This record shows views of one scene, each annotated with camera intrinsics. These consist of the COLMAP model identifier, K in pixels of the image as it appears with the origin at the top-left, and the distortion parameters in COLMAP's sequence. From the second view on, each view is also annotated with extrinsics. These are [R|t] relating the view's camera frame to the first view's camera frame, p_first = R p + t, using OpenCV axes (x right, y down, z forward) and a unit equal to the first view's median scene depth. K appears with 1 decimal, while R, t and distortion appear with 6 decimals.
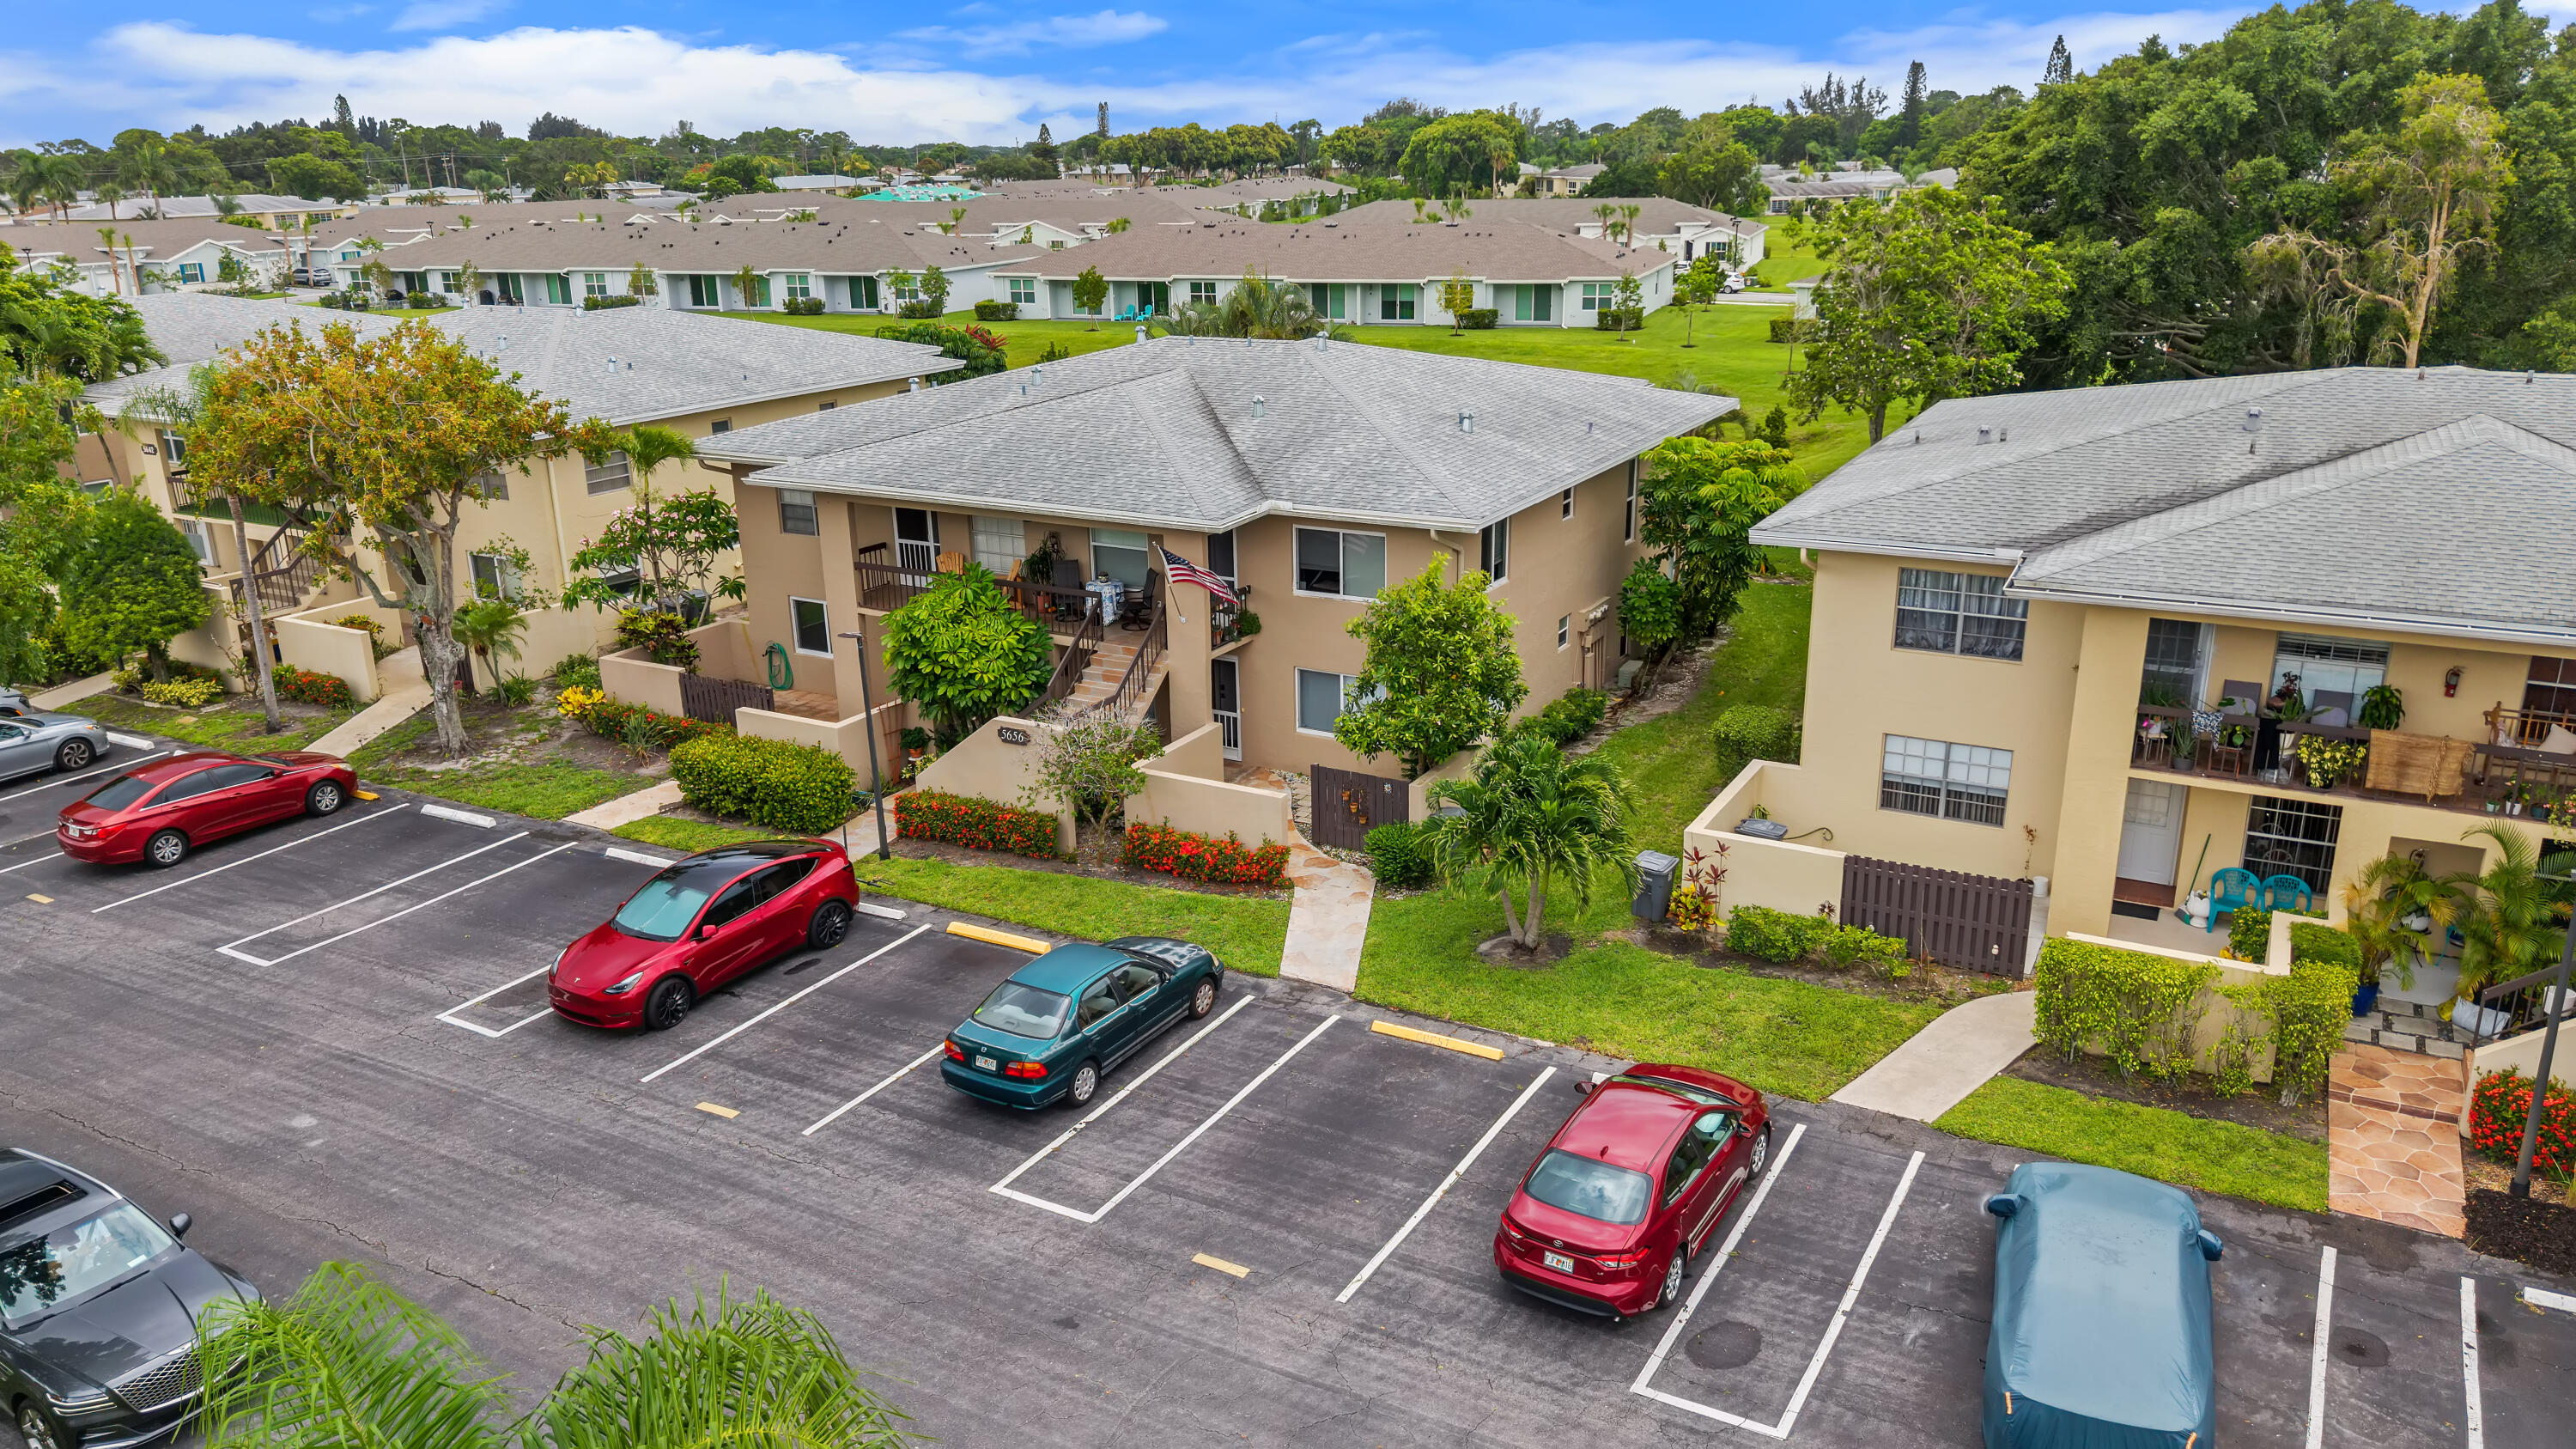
lens RADIAL K [[1805.8, 0, 1288.0], [0, 1805.8, 724.5], [0, 0, 1]] dist [0.002274, -0.000550]
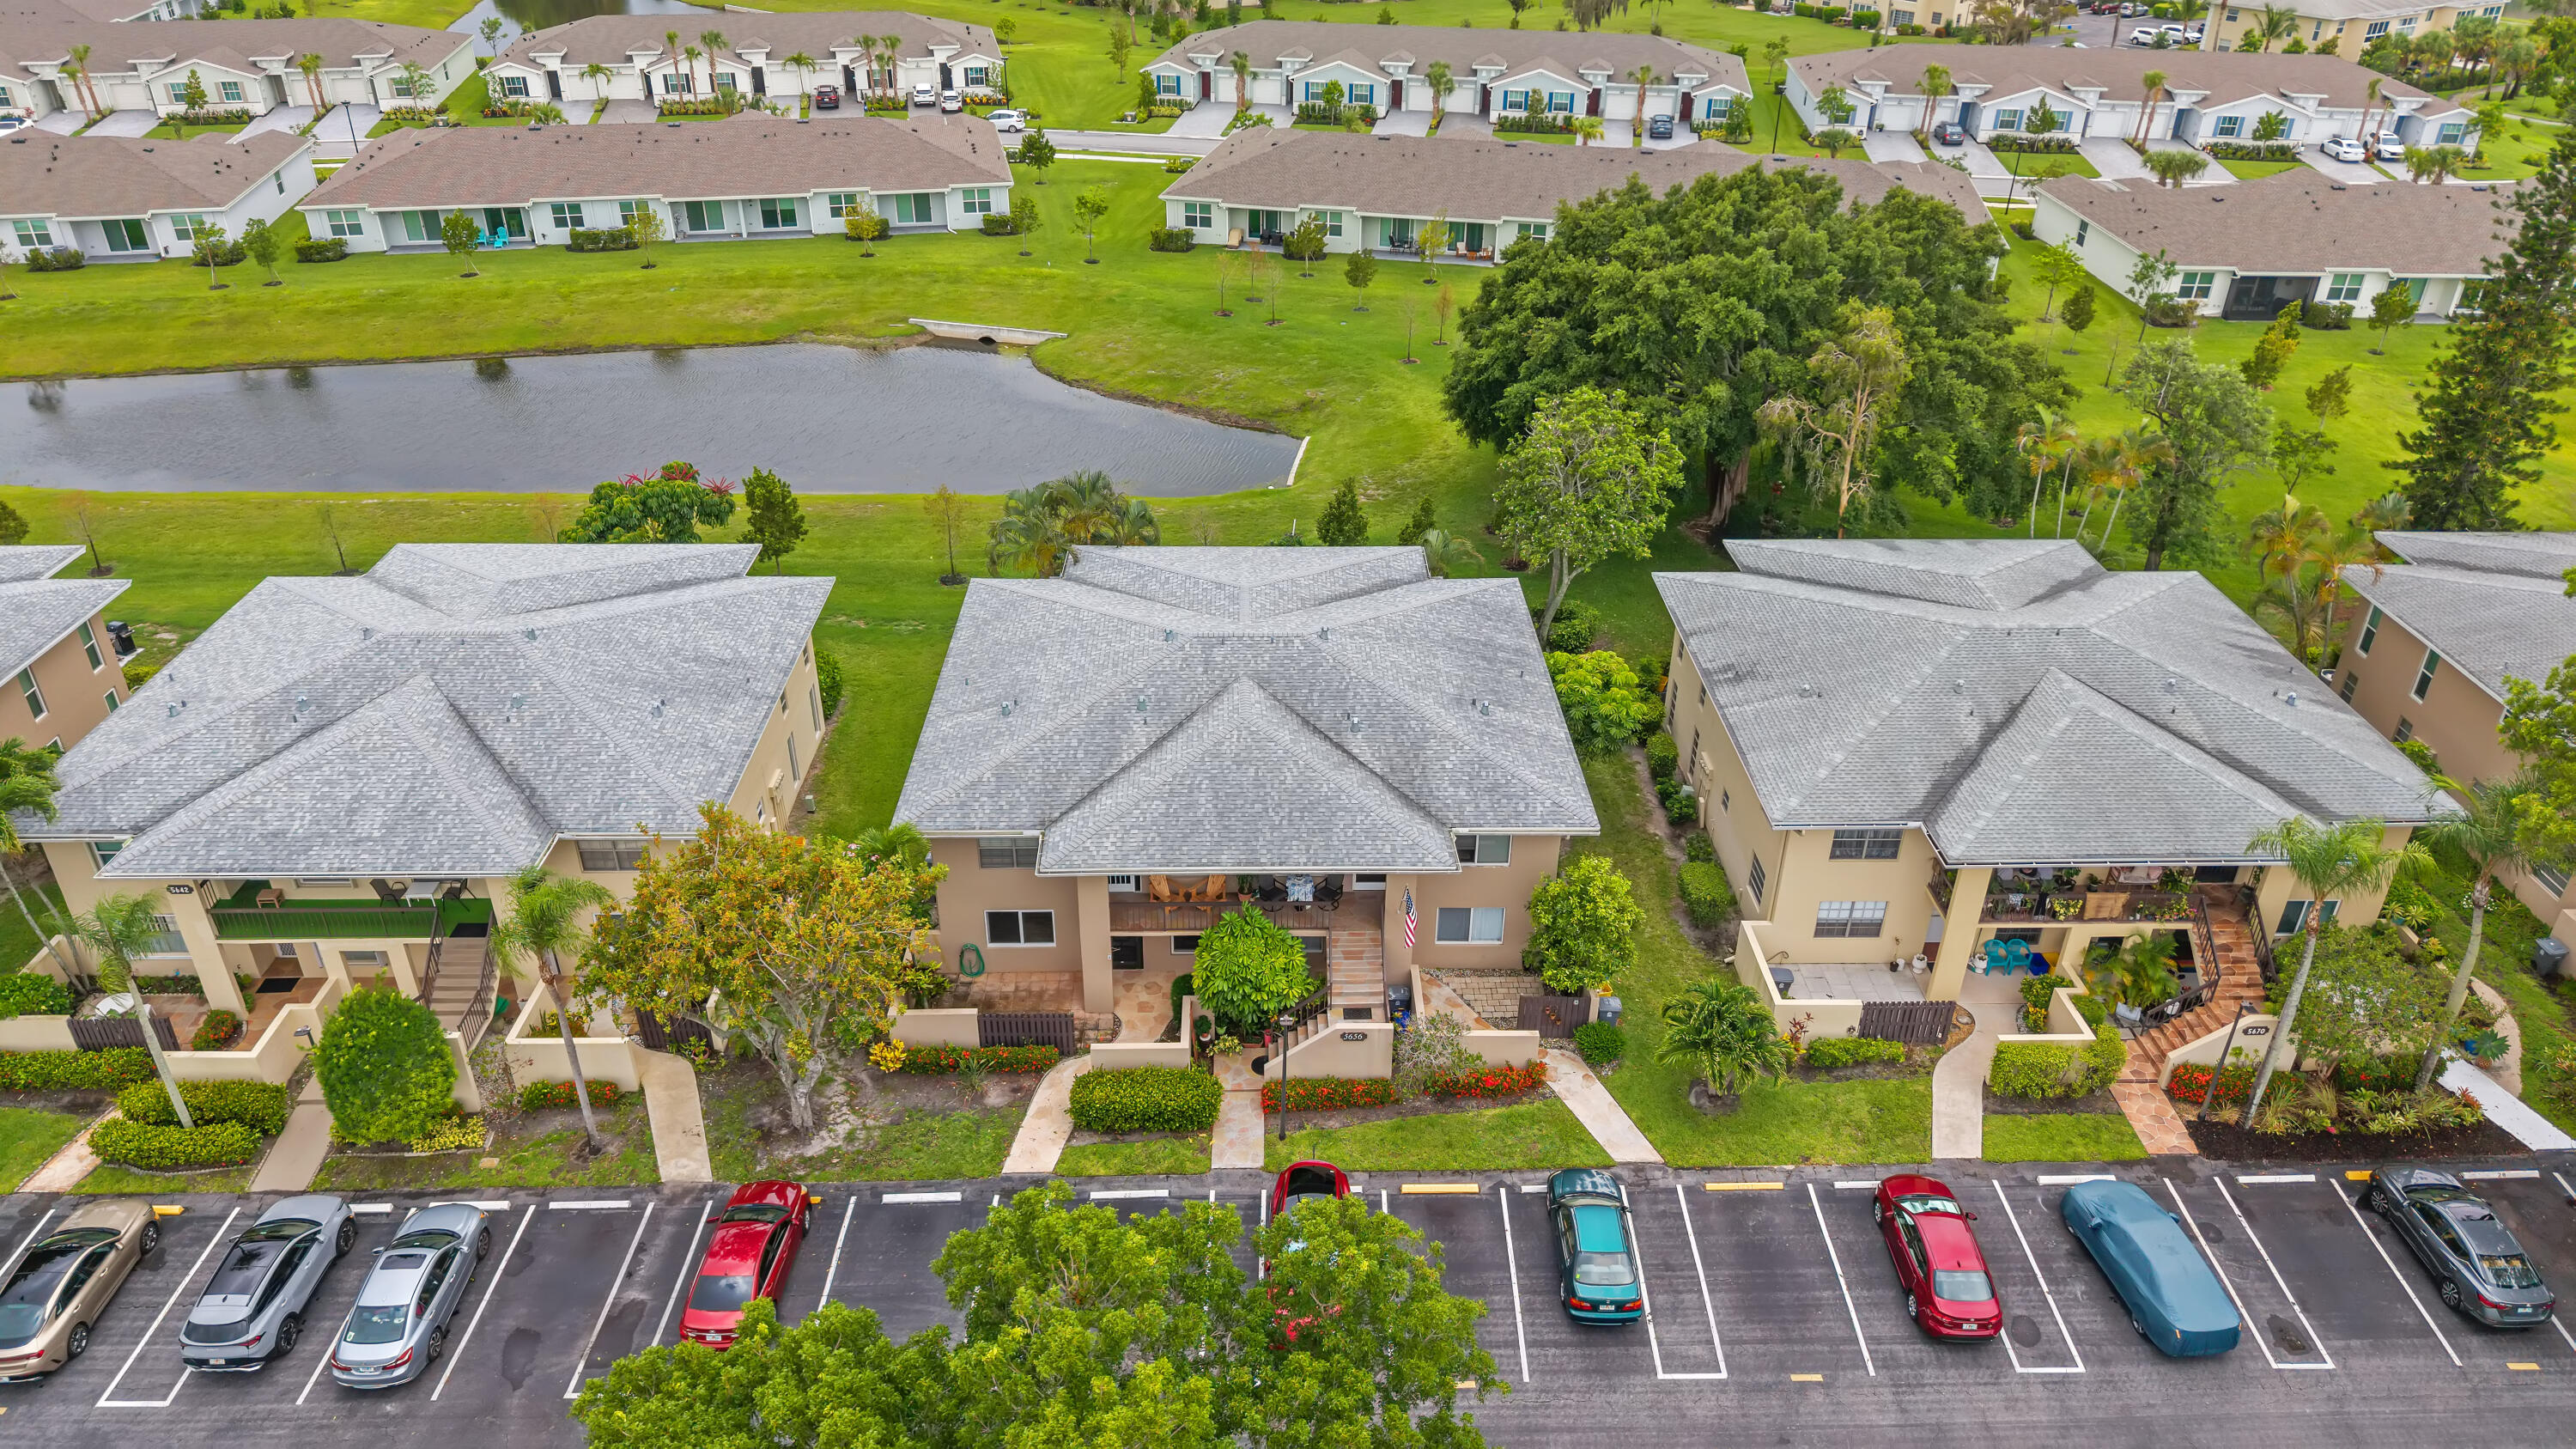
lens RADIAL K [[1797.5, 0, 1290.6], [0, 1797.5, 655.2], [0, 0, 1]] dist [0.003647, 0.001678]
pose [[0.860439, -0.210353, 0.464108, -0.889050], [0.127665, 0.970758, 0.203301, -0.658703], [-0.493302, -0.115677, 0.862132, -0.231089]]
